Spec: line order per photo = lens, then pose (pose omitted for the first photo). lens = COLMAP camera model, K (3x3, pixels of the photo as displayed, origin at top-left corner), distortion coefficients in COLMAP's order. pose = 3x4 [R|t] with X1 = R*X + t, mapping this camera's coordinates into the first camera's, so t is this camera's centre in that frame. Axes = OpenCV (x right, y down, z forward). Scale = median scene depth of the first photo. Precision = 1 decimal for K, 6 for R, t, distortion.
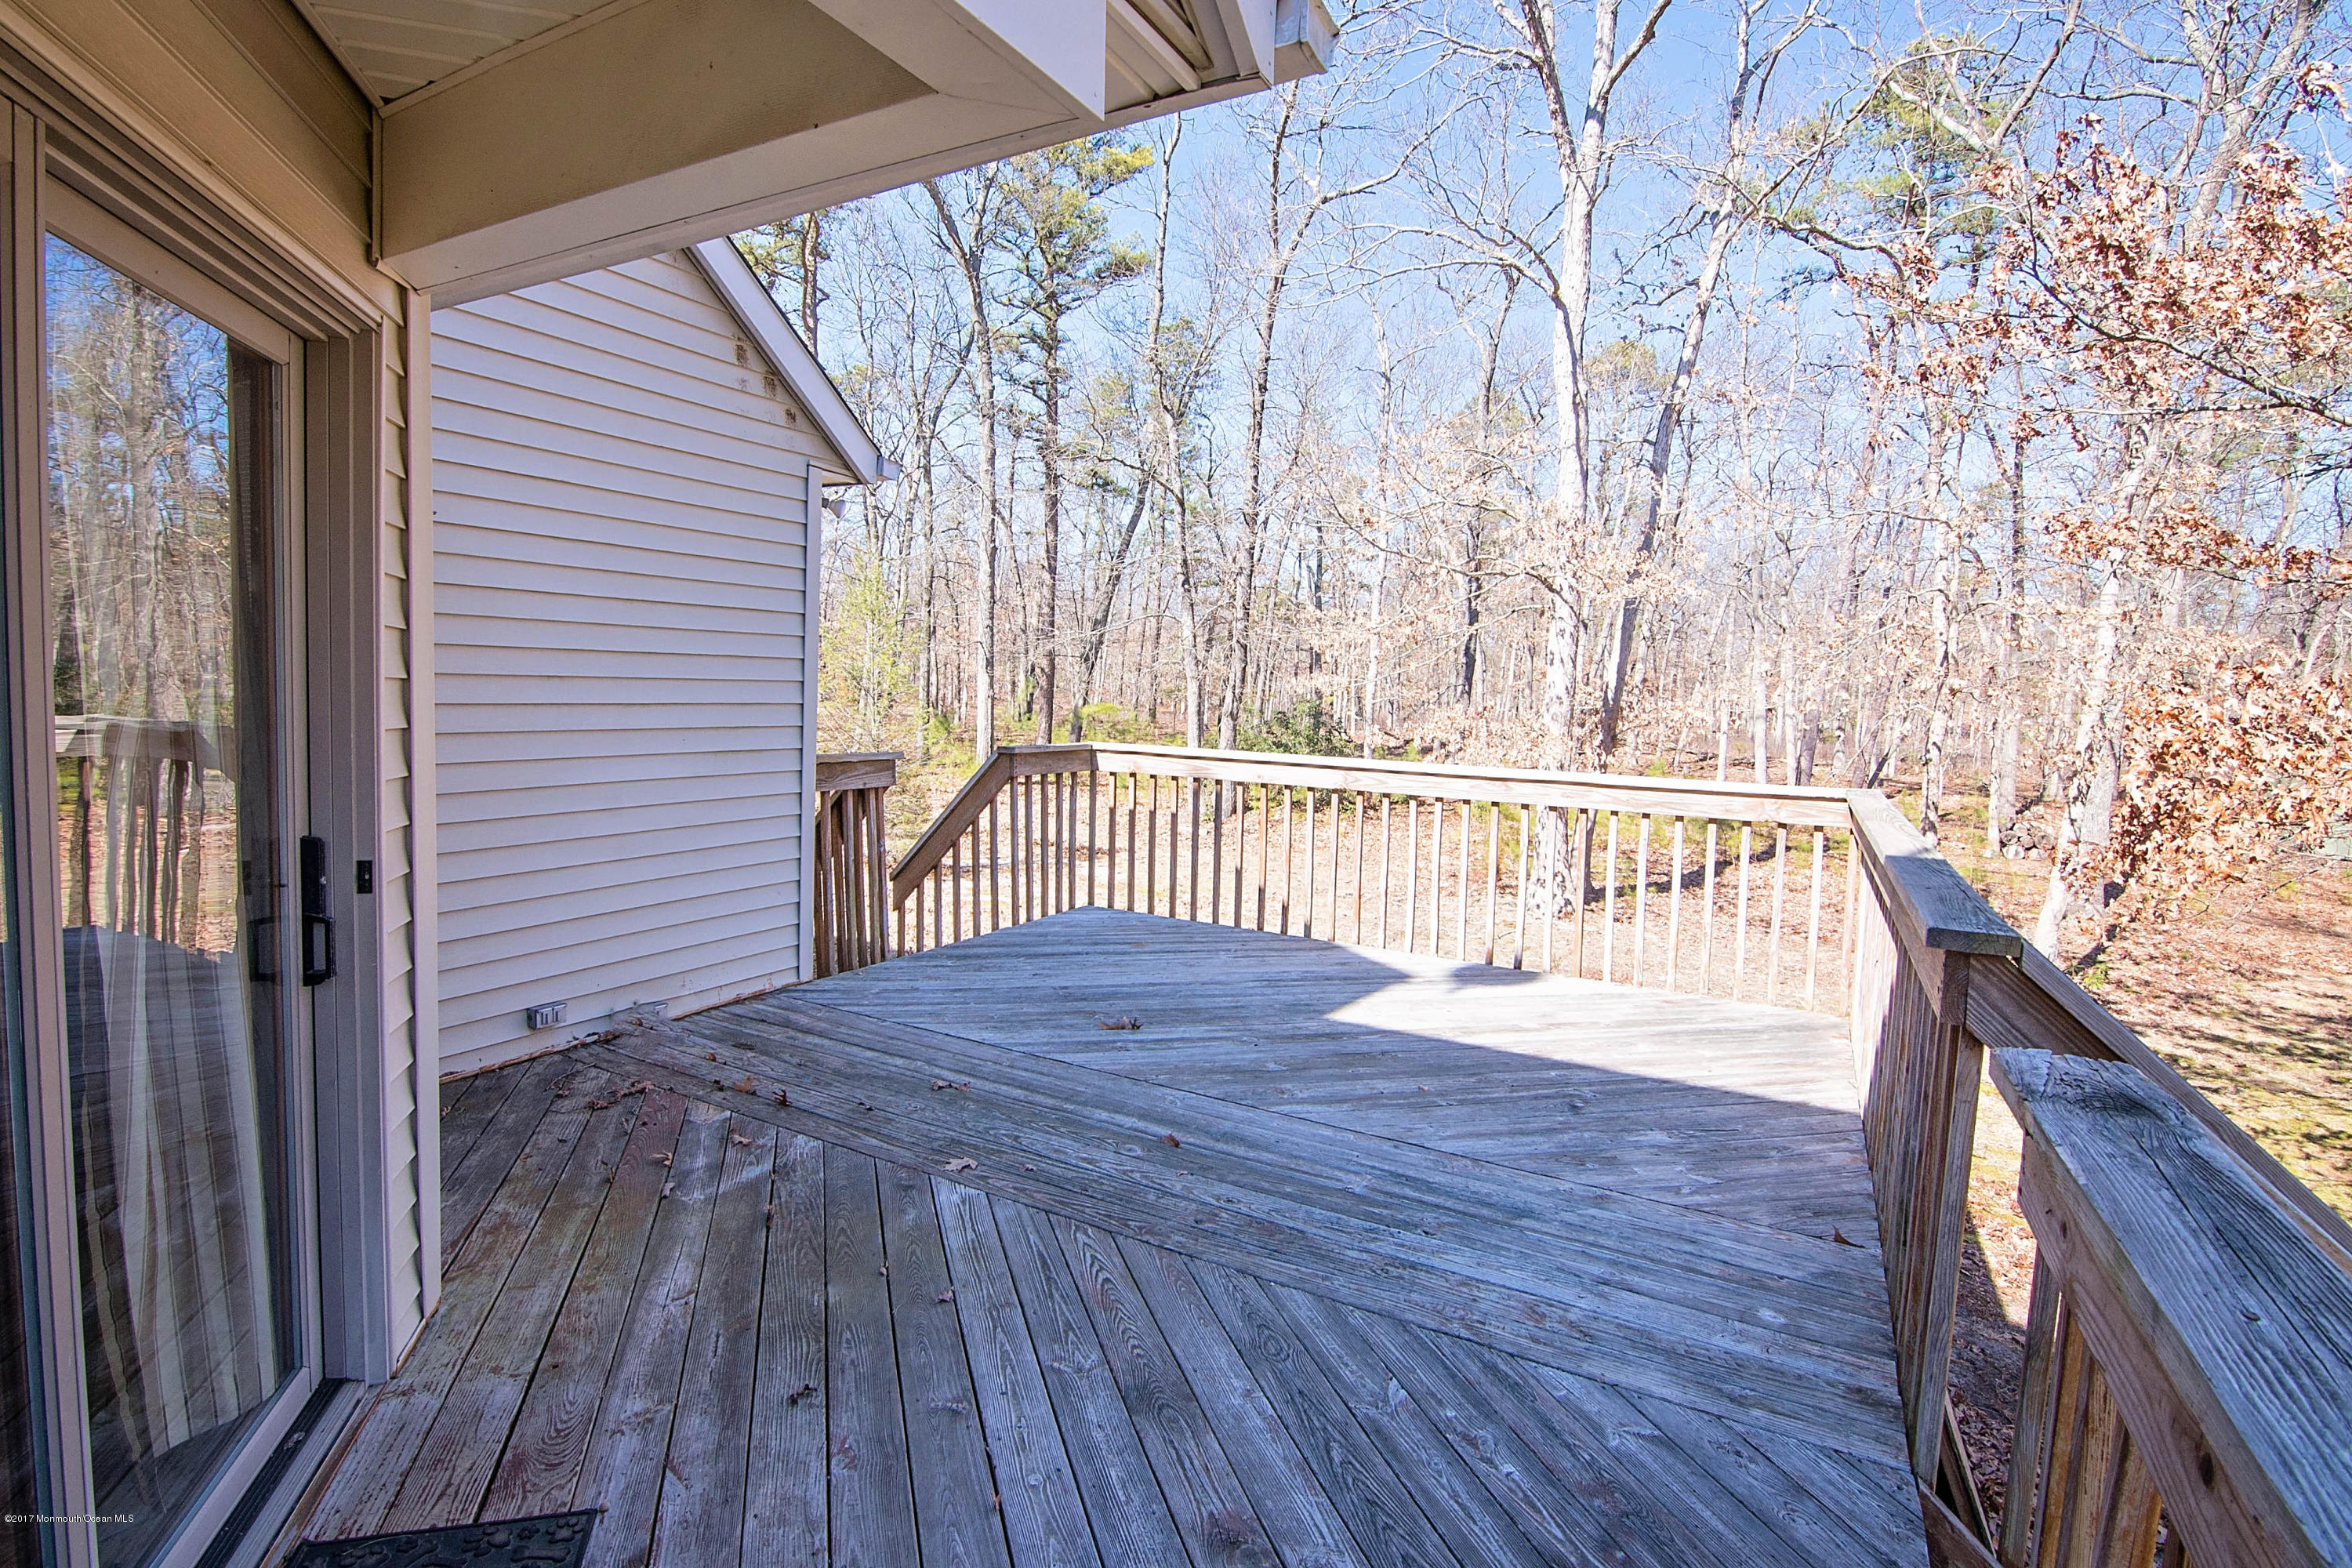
lens RADIAL K [[1143.6, 0, 1159.0], [0, 1143.6, 777.3], [0, 0, 1]] dist [-0.018624, -0.002886]
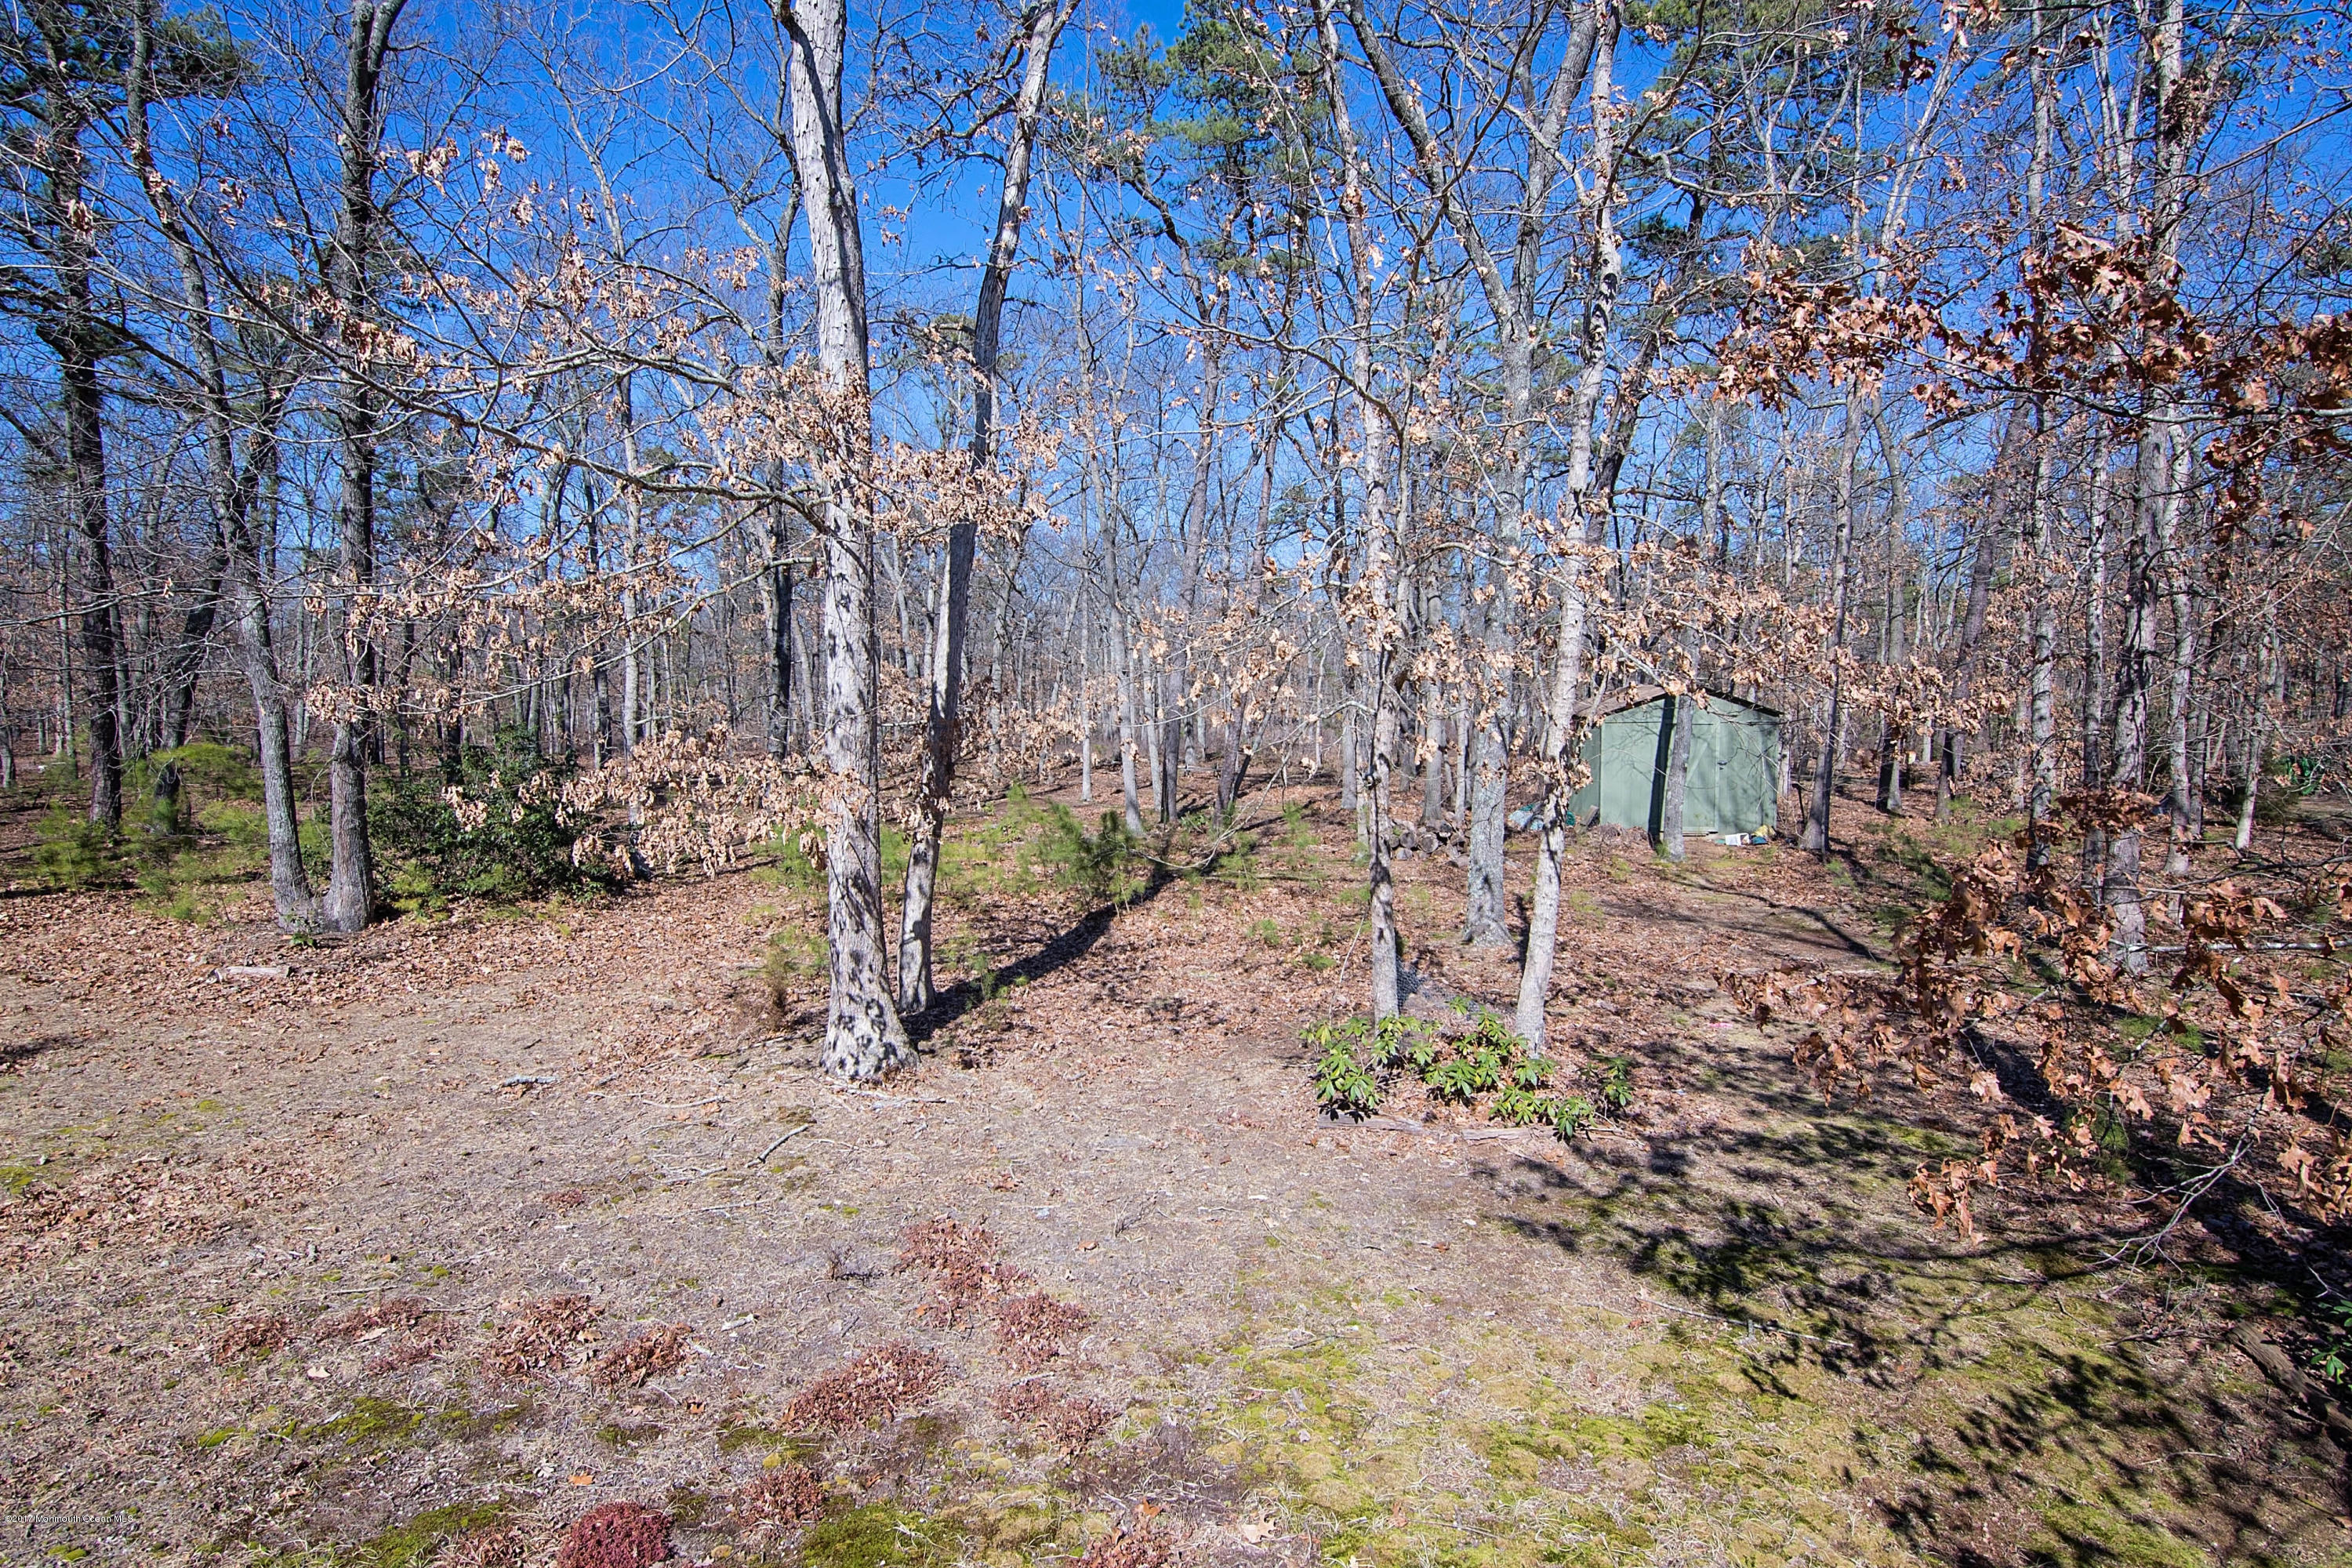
lens RADIAL K [[1221.7, 0, 1173.3], [0, 1221.7, 788.7], [0, 0, 1]] dist [0.002166, 0.000100]
pose [[0.858755, -0.071987, 0.507305, 0.169753], [0.073607, 0.997144, 0.016895, -0.027671], [-0.507073, 0.022832, 0.861601, 0.366854]]
